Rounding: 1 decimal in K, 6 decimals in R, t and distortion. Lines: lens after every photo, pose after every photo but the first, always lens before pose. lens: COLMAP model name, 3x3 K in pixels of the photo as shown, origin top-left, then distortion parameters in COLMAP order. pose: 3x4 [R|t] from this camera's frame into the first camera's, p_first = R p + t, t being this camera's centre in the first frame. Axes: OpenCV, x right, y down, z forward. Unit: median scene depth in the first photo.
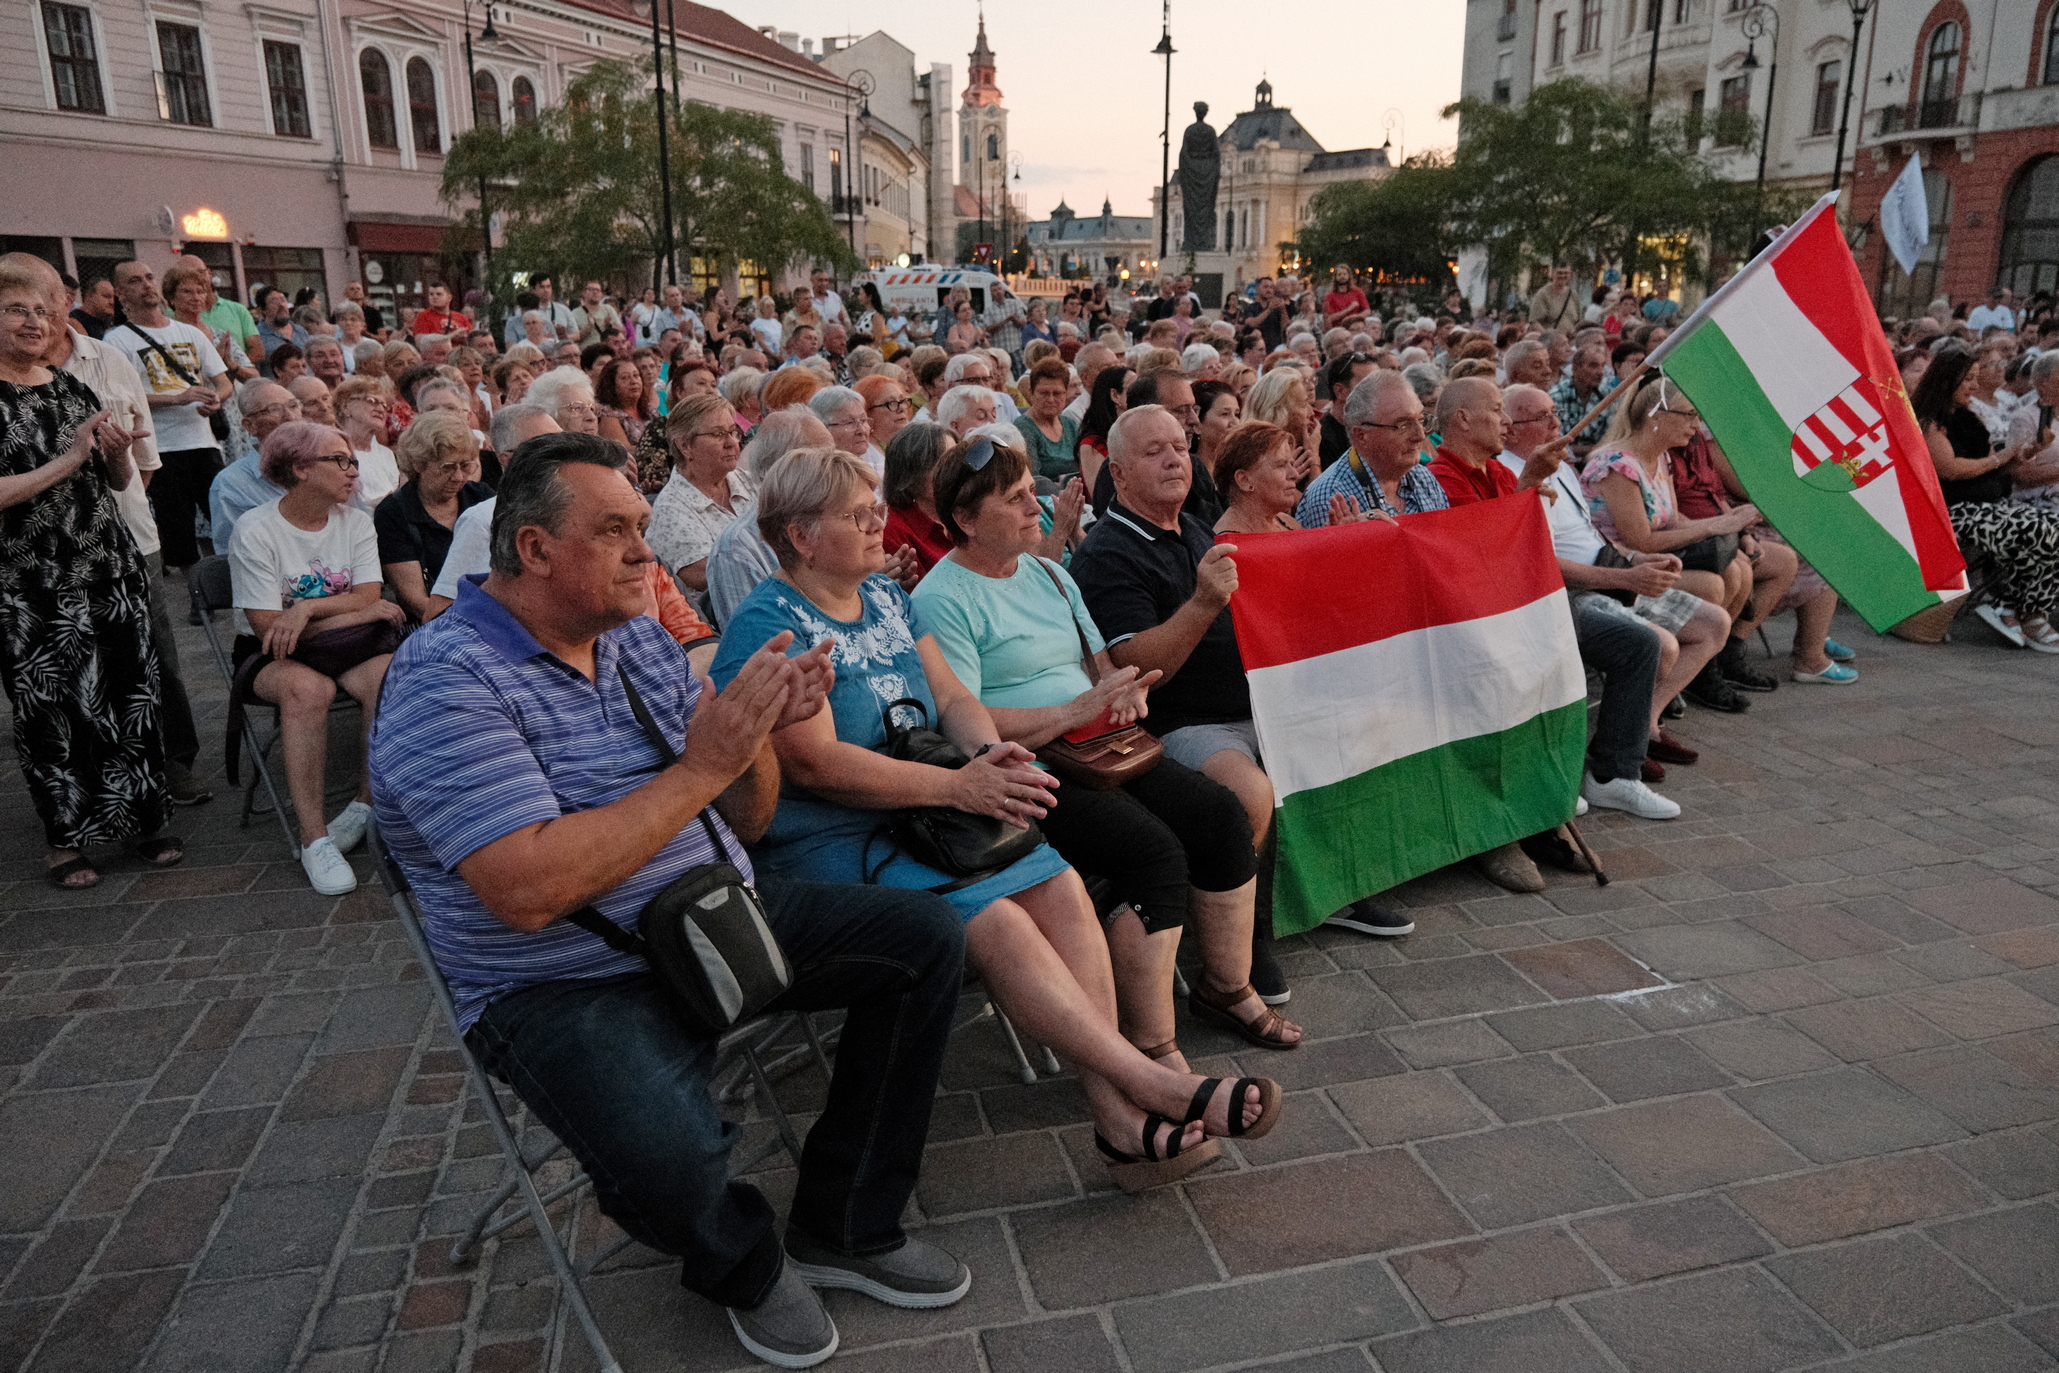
lens RADIAL K [[1373.9, 0, 1066.4], [0, 1373.9, 682.9], [0, 0, 1]] dist [-0.026531, 0.008694]
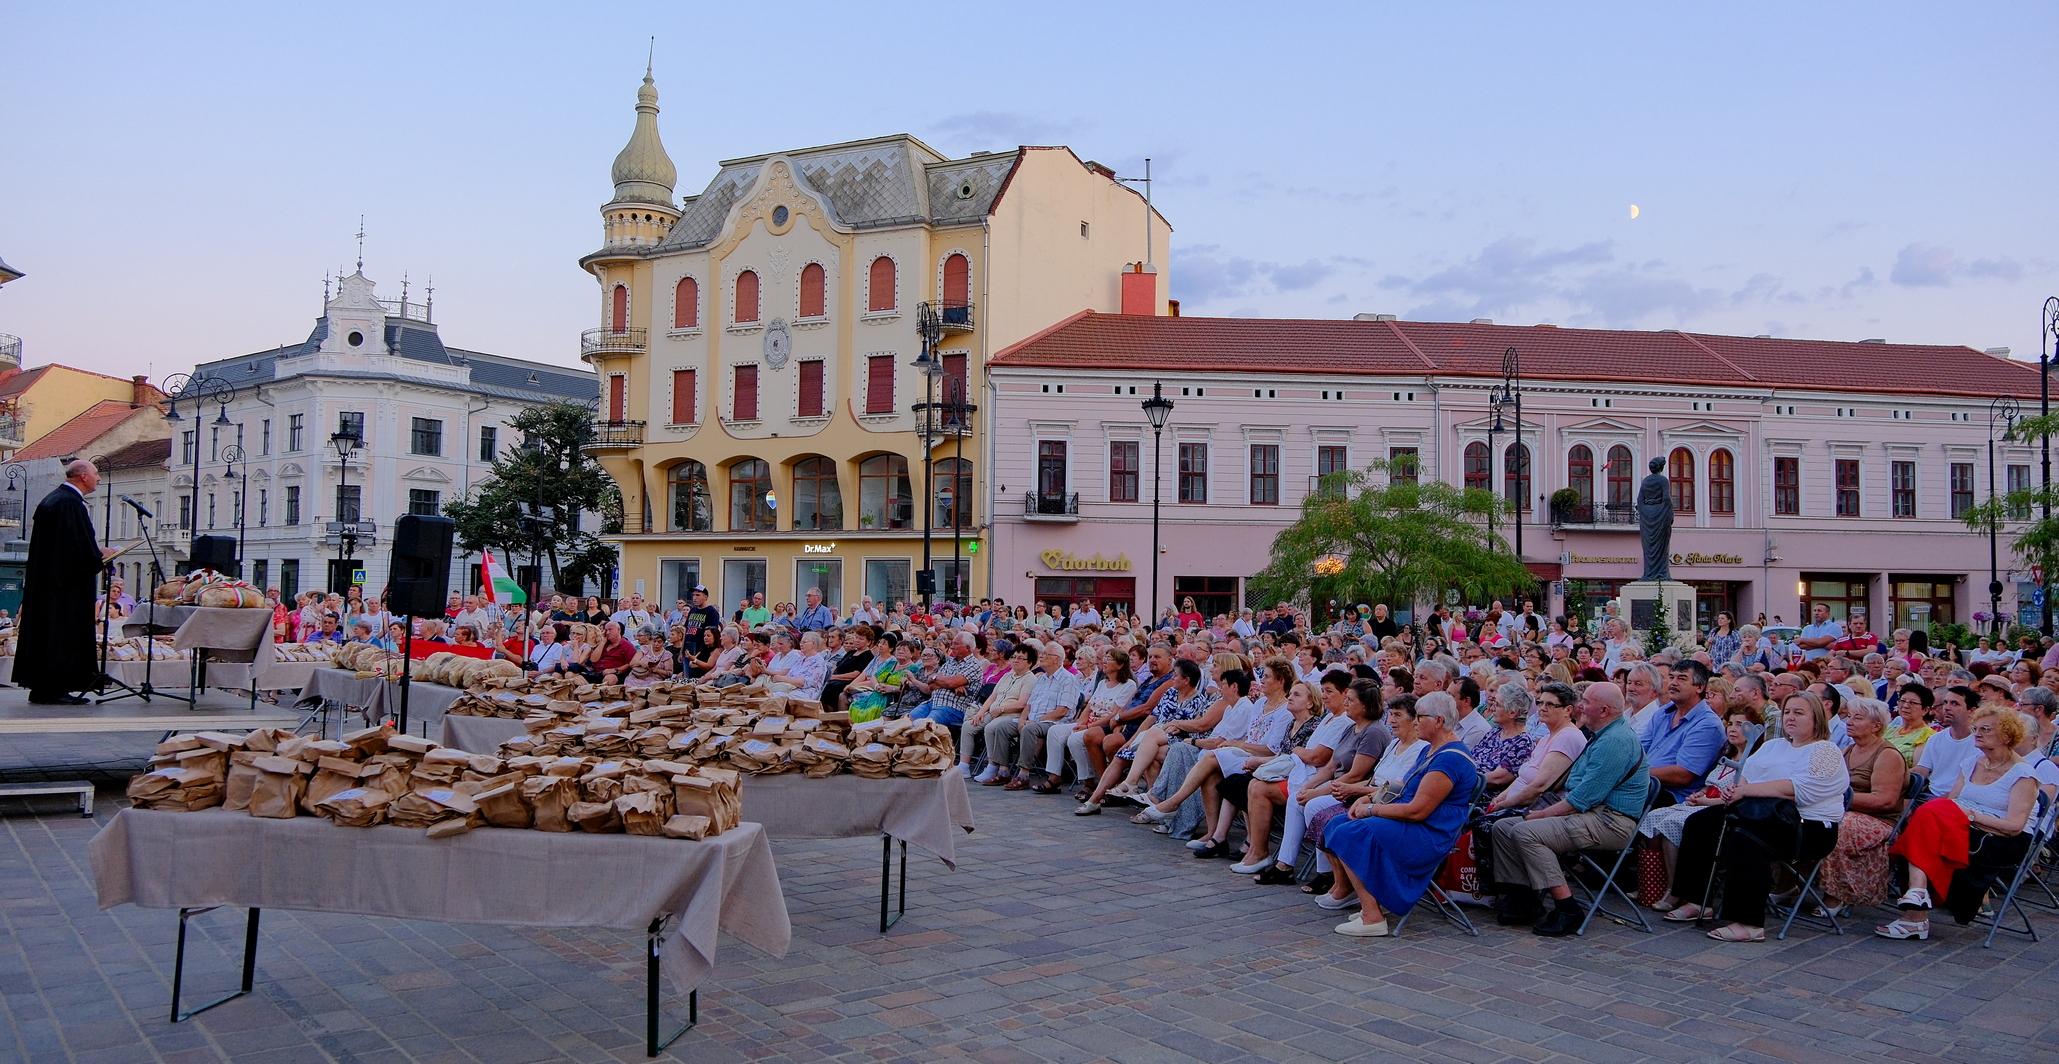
lens RADIAL K [[1370.3, 0, 1035.2], [0, 1370.3, 551.6], [0, 0, 1]] dist [-0.029228, 0.019426]
pose [[0.454449, -0.034191, -0.890116, 0.471692], [-0.252105, 0.953471, -0.165336, -0.012605], [0.854353, 0.299540, 0.424684, 0.046210]]
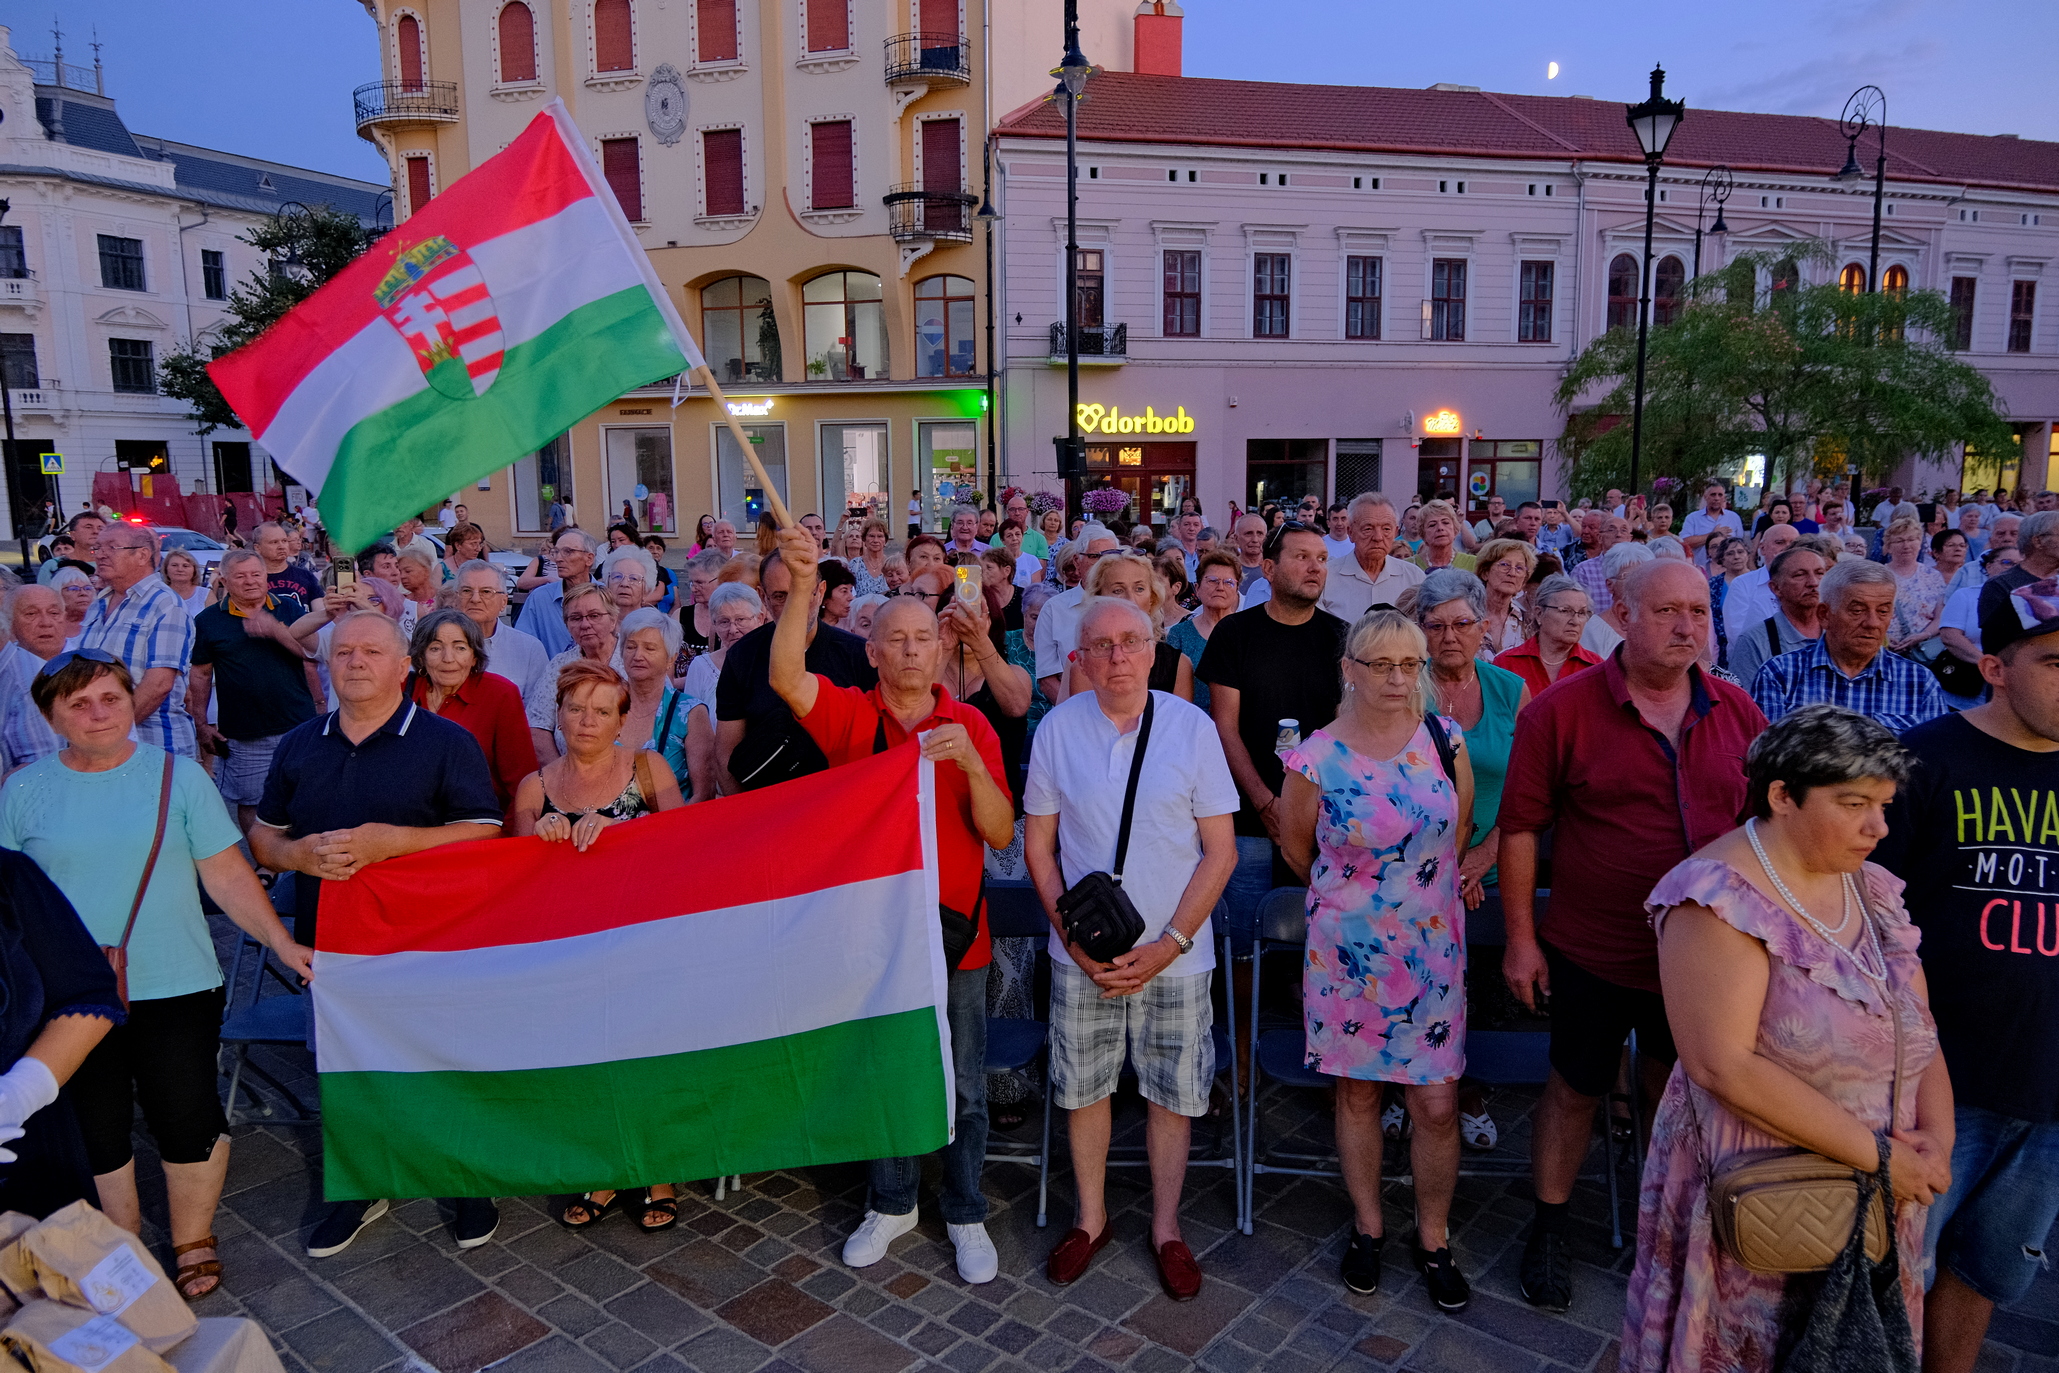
lens RADIAL K [[1373.9, 0, 1029.3], [0, 1373.9, 700.5], [0, 0, 1]] dist [-0.026531, 0.008694]
pose [[0.587663, 0.124592, -0.799455, 0.100606], [-0.207663, 0.978200, -0.000201, -0.025166], [0.782003, 0.166136, 0.600725, 0.046717]]
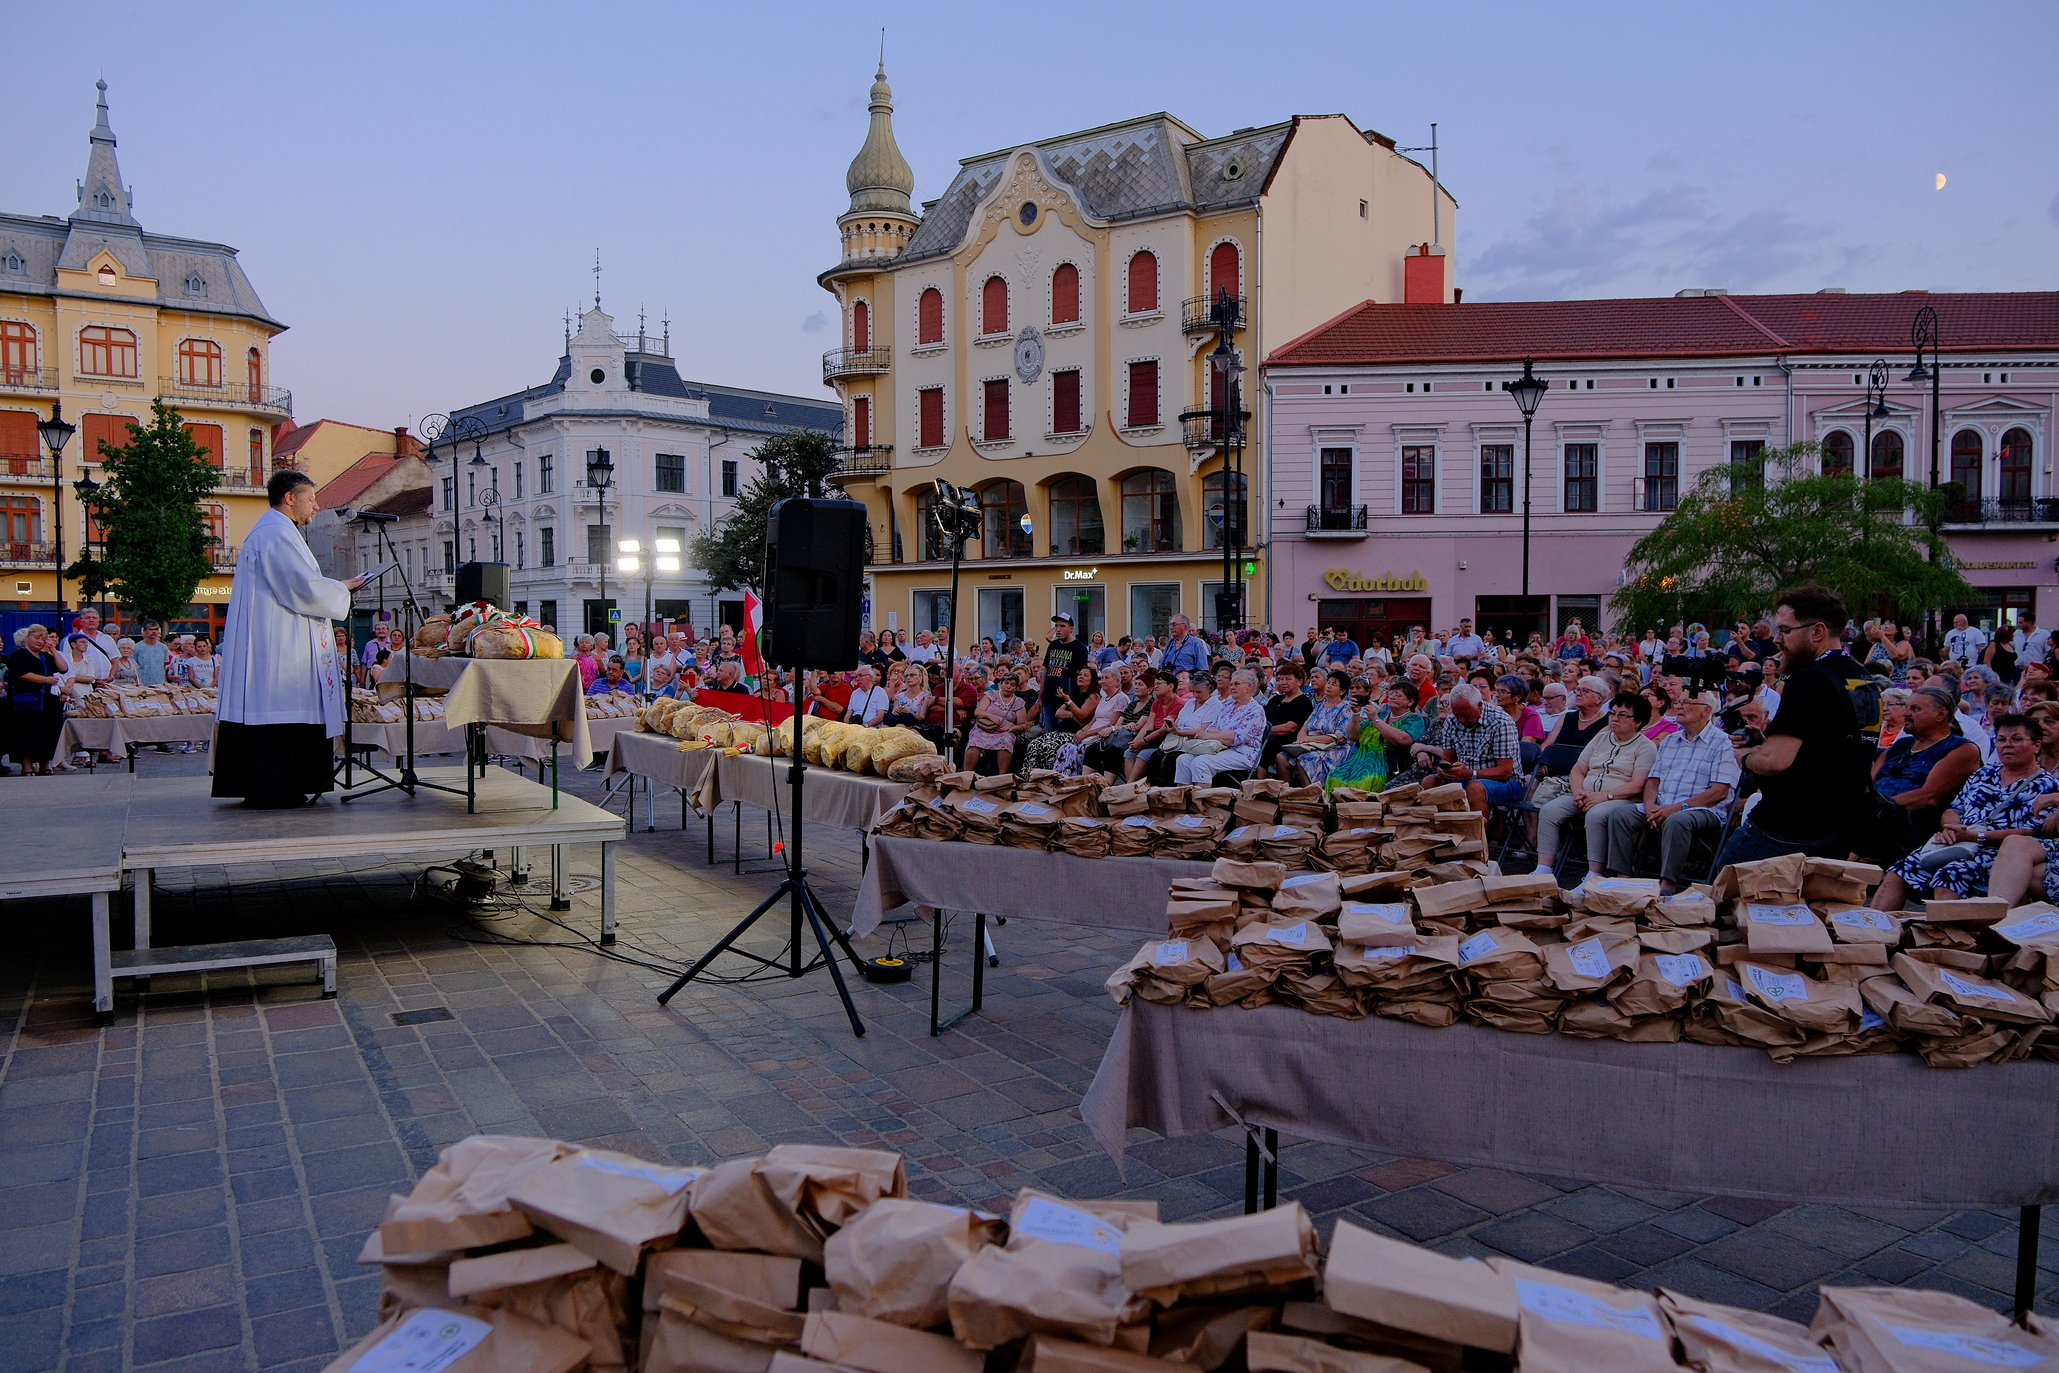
lens RADIAL K [[1373.9, 0, 1042.5], [0, 1373.9, 701.6], [0, 0, 1]] dist [-0.026531, 0.008694]
pose [[0.313304, 0.040104, -0.948806, 0.373361], [-0.249400, 0.967513, -0.041459, -0.010984], [0.916319, 0.249622, 0.313128, 0.038007]]
